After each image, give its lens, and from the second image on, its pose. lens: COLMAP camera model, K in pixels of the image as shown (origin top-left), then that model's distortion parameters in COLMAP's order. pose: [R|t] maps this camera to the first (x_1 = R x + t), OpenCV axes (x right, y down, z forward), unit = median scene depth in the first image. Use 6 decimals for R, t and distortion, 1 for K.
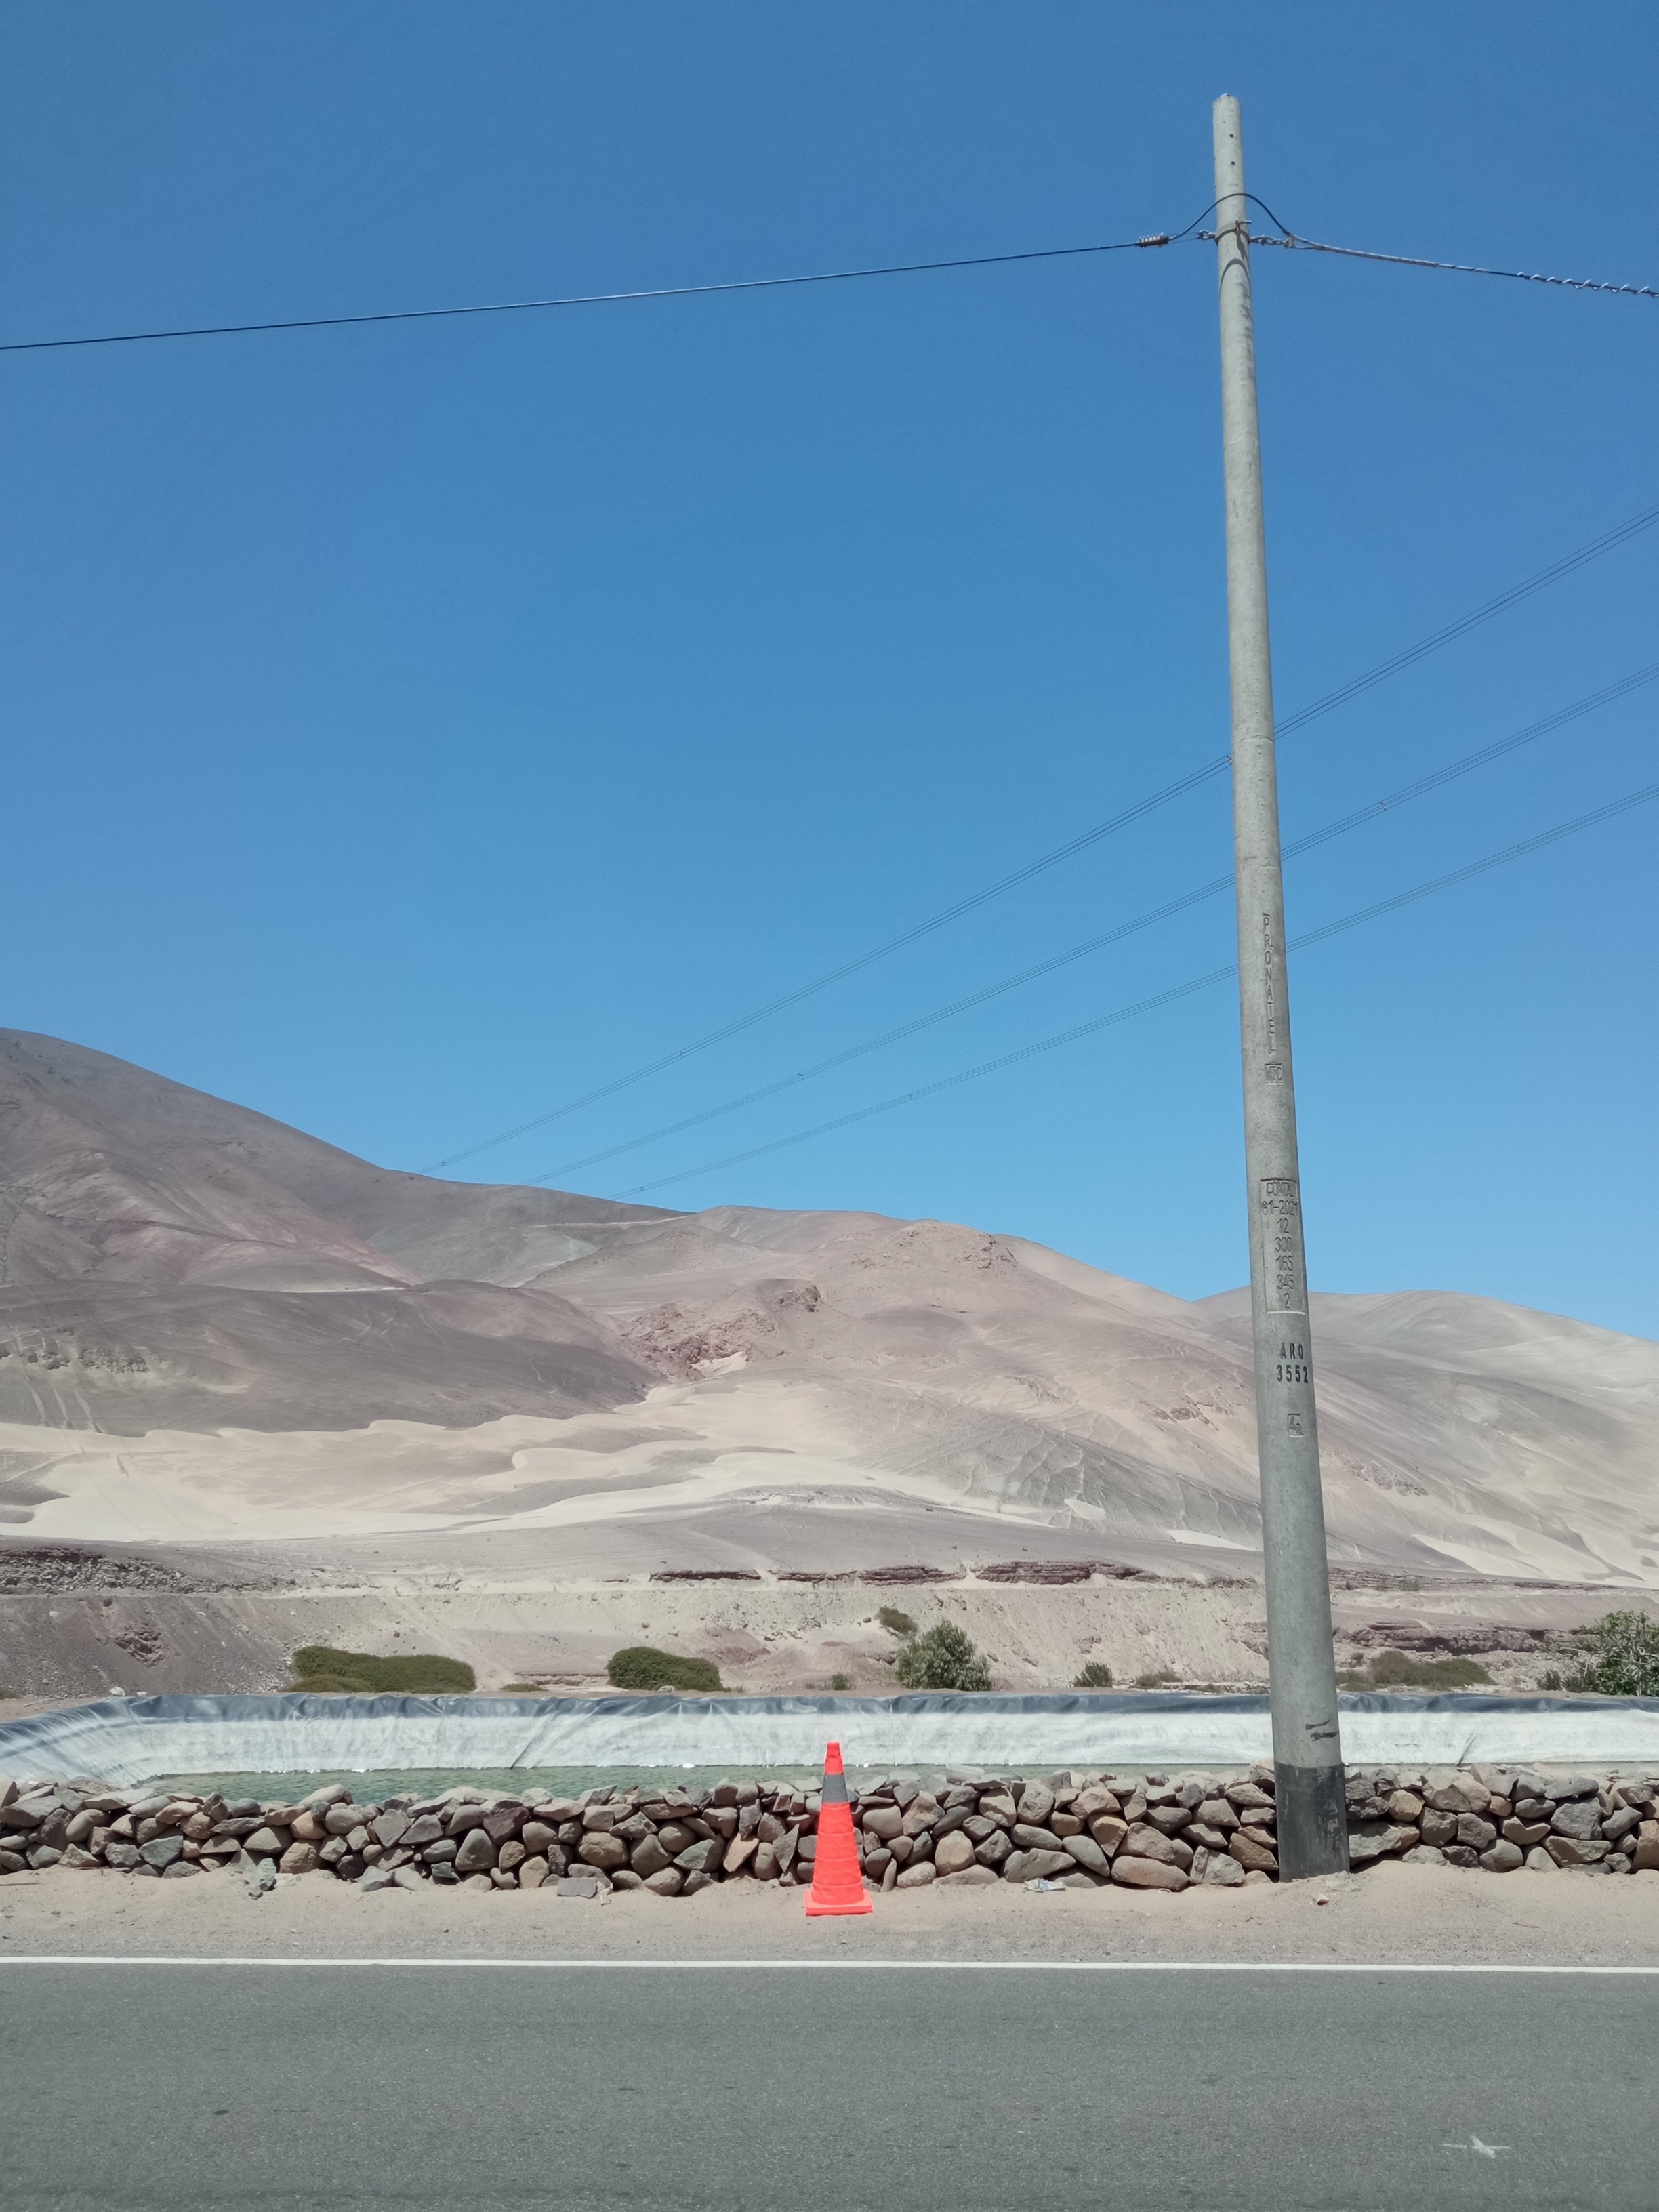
lens RADIAL K [[1757.6, 0, 812.4], [0, 1757.6, 1096.5], [0, 0, 1]] dist [0.130103, -0.256701]
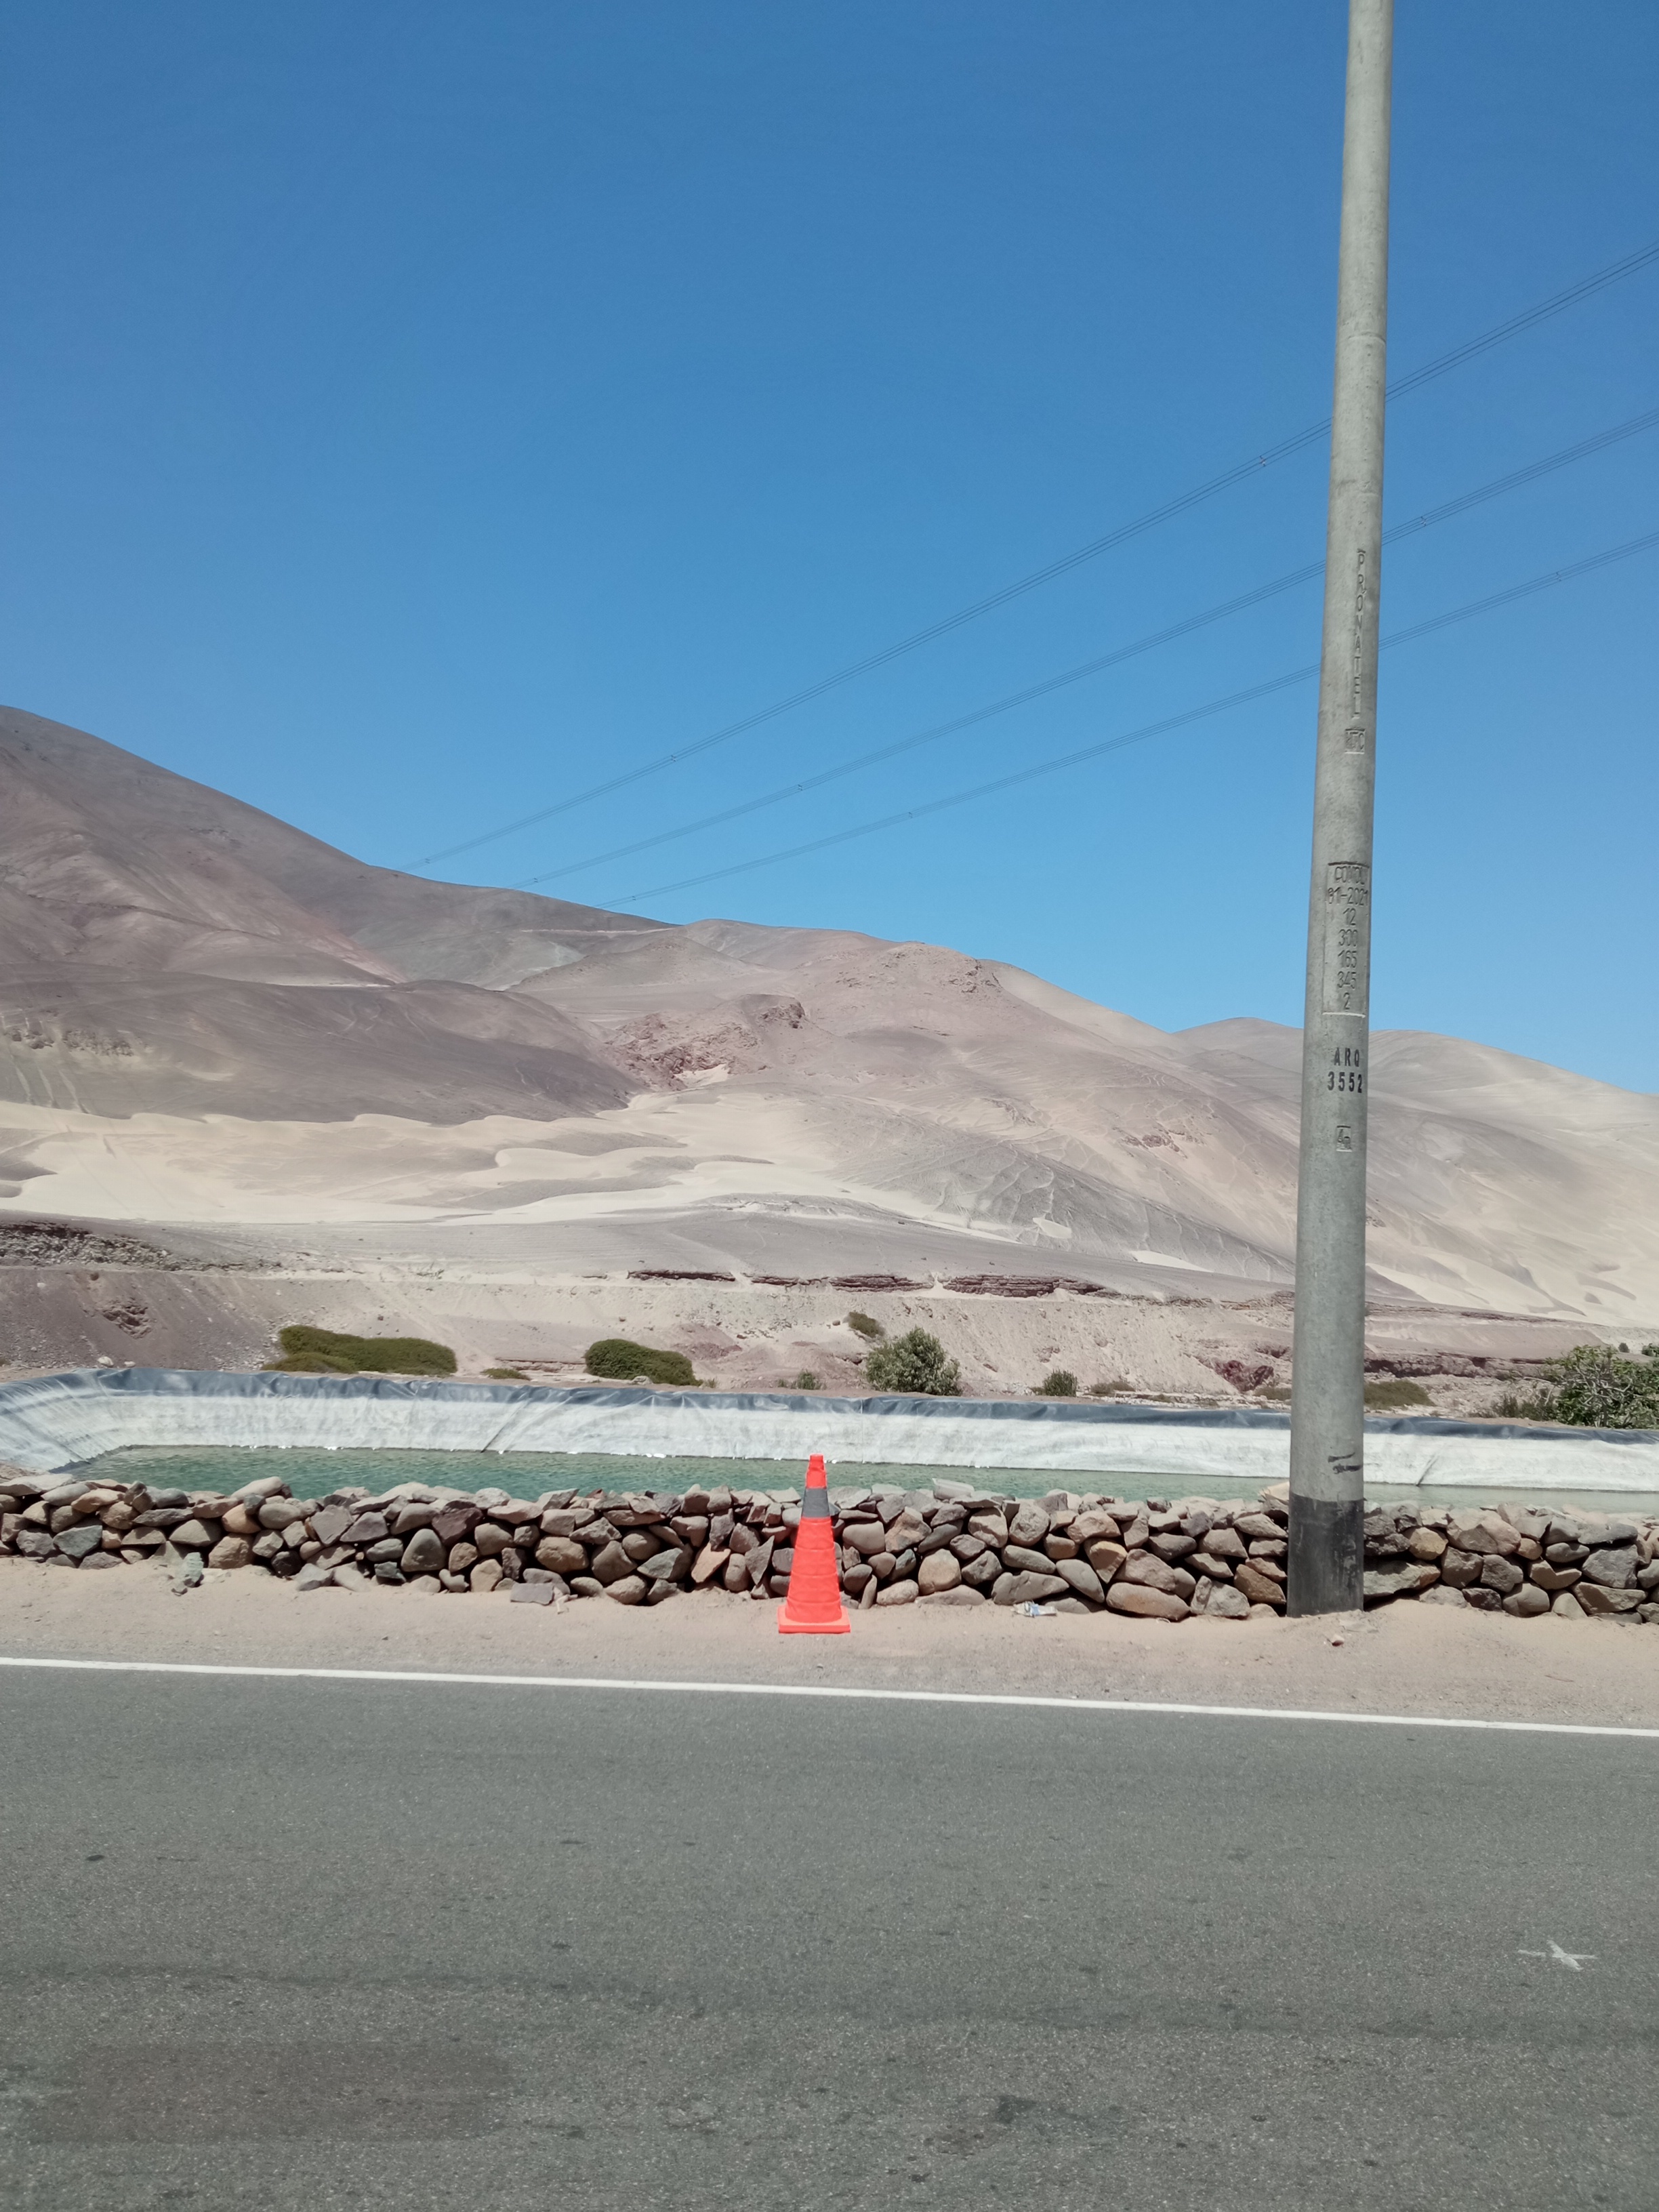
lens RADIAL K [[1757.6, 0, 812.4], [0, 1757.6, 1096.5], [0, 0, 1]] dist [0.130103, -0.256701]
pose [[0.999080, 0.041398, 0.011234, -0.002385], [-0.042659, 0.986345, 0.159075, 0.011227], [-0.004495, -0.159407, 0.987203, 0.040963]]
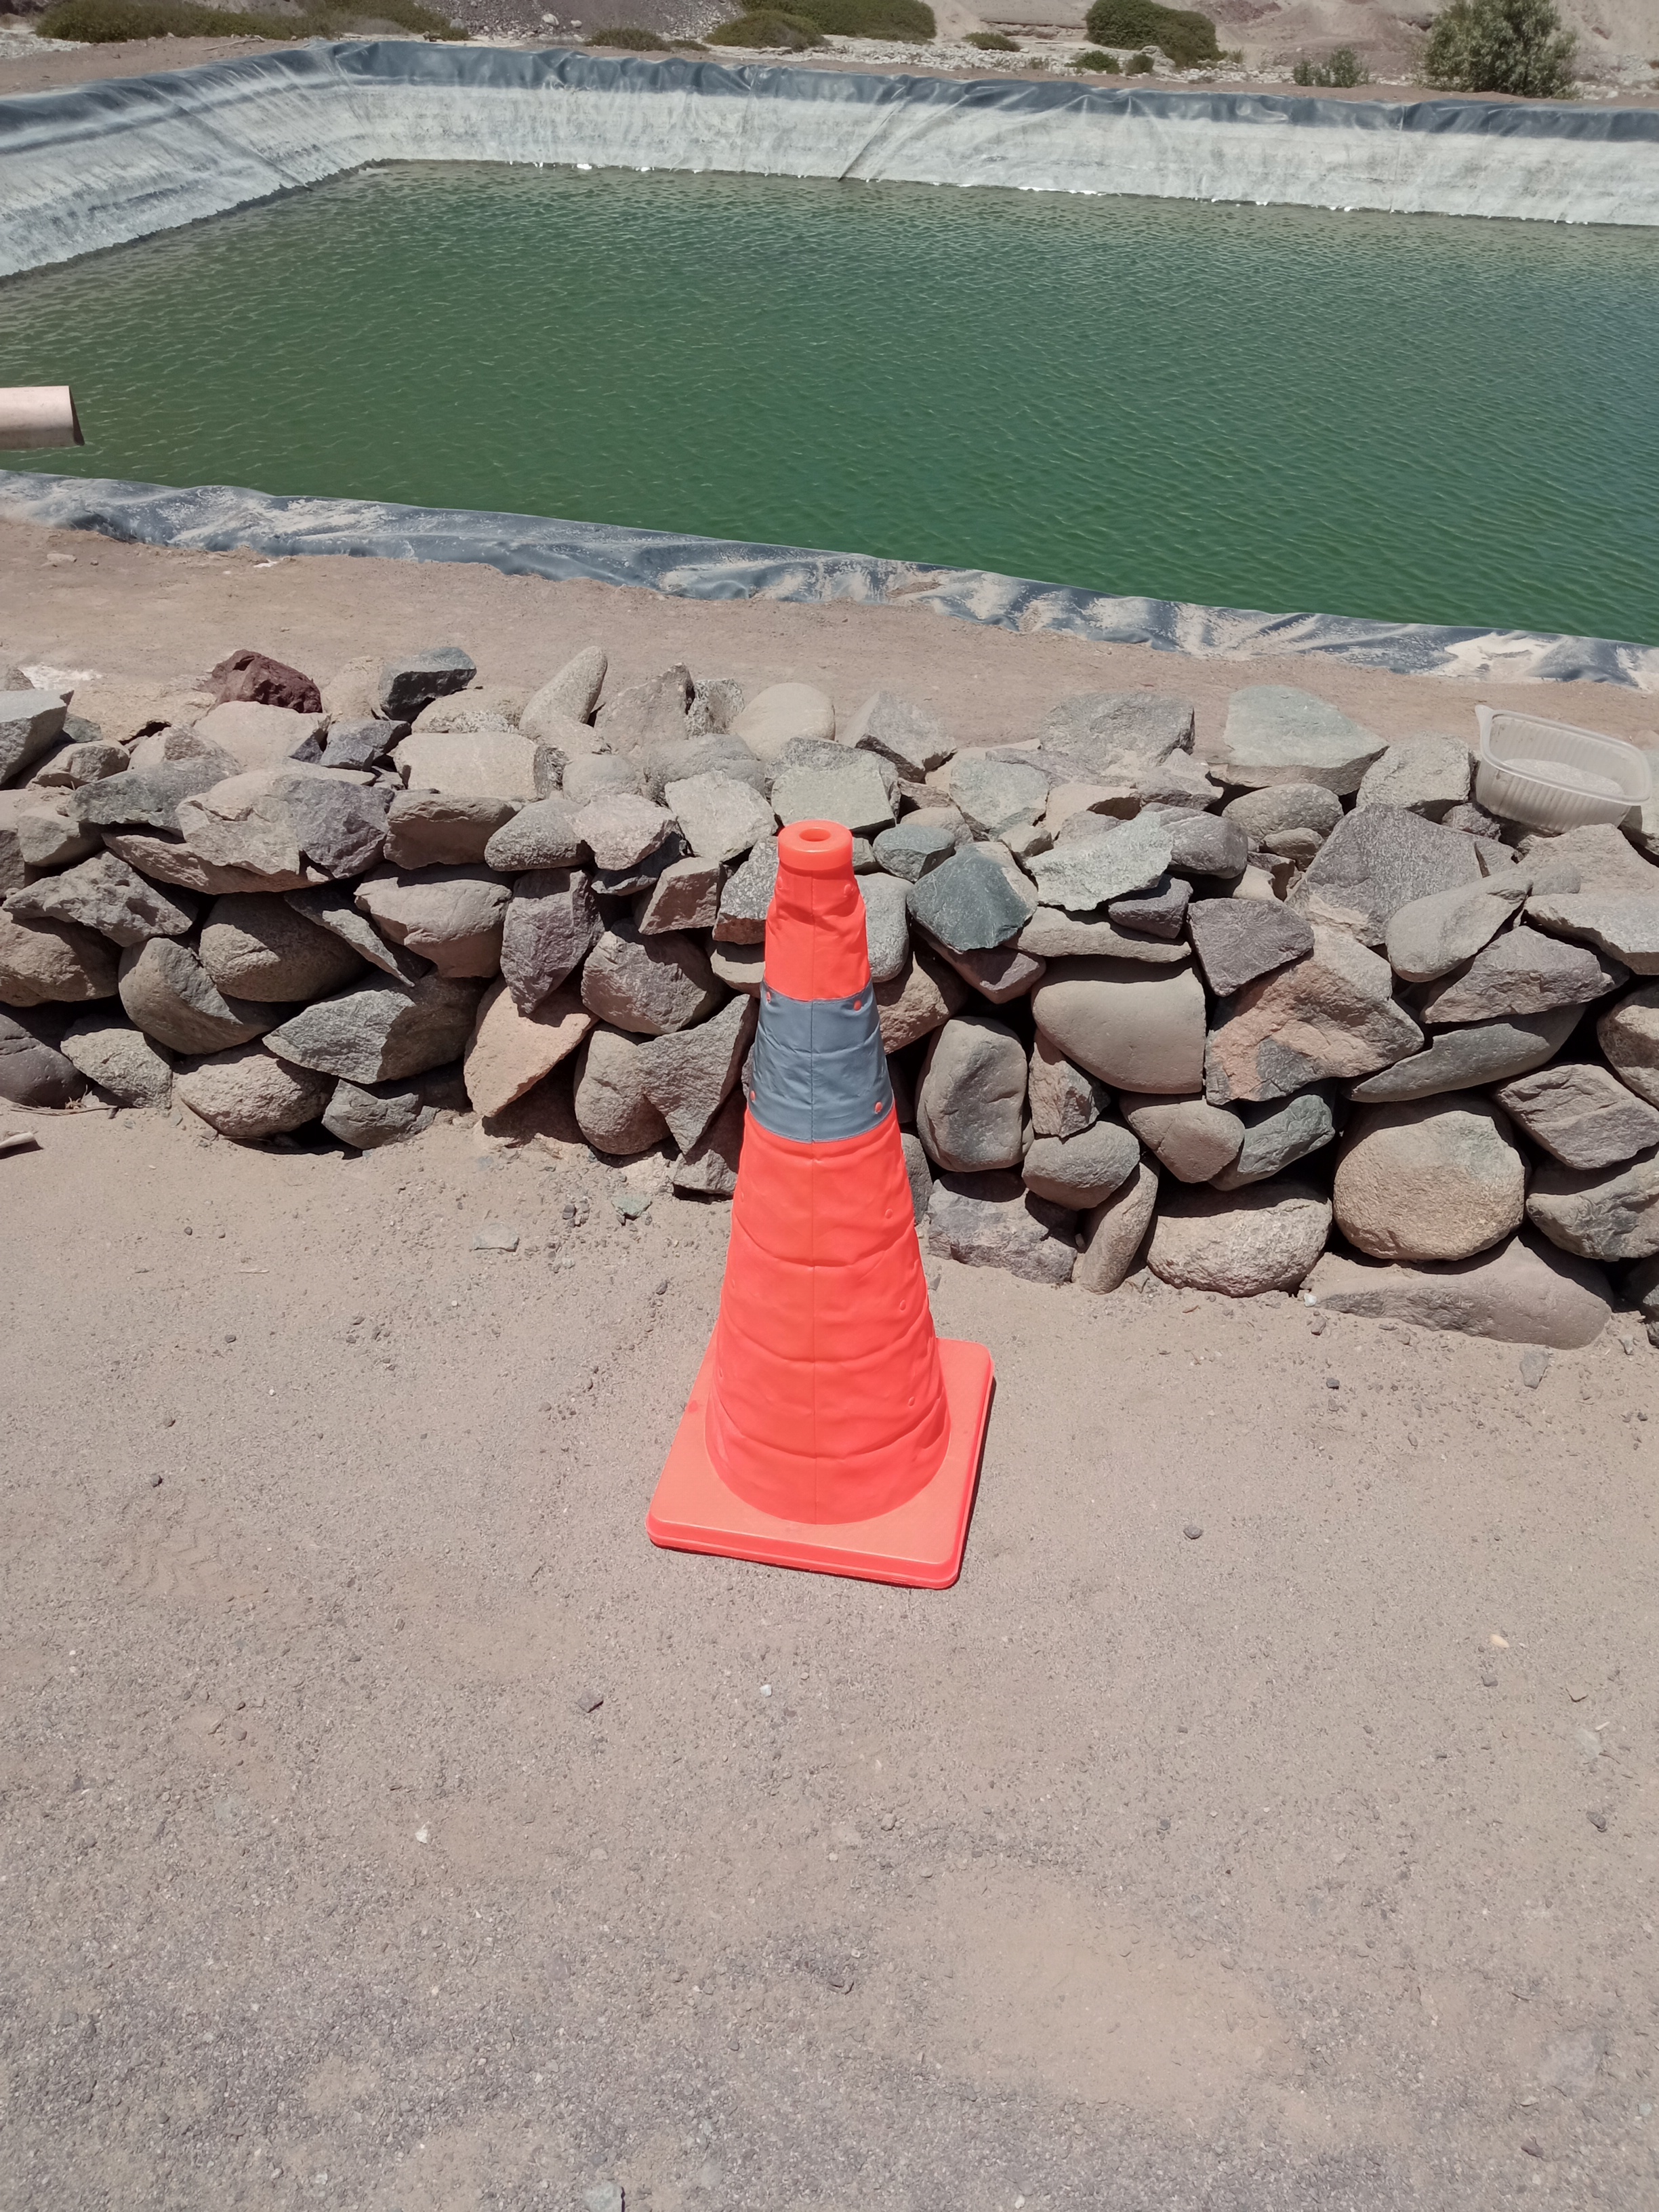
lens RADIAL K [[1766.2, 0, 834.2], [0, 1766.2, 1075.8], [0, 0, 1]] dist [-0.006181, -0.003695]
pose [[0.970648, 0.156855, -0.182318, 0.014366], [0.034188, 0.660374, 0.750158, 0.080246], [0.238064, -0.734372, 0.635628, 0.275574]]
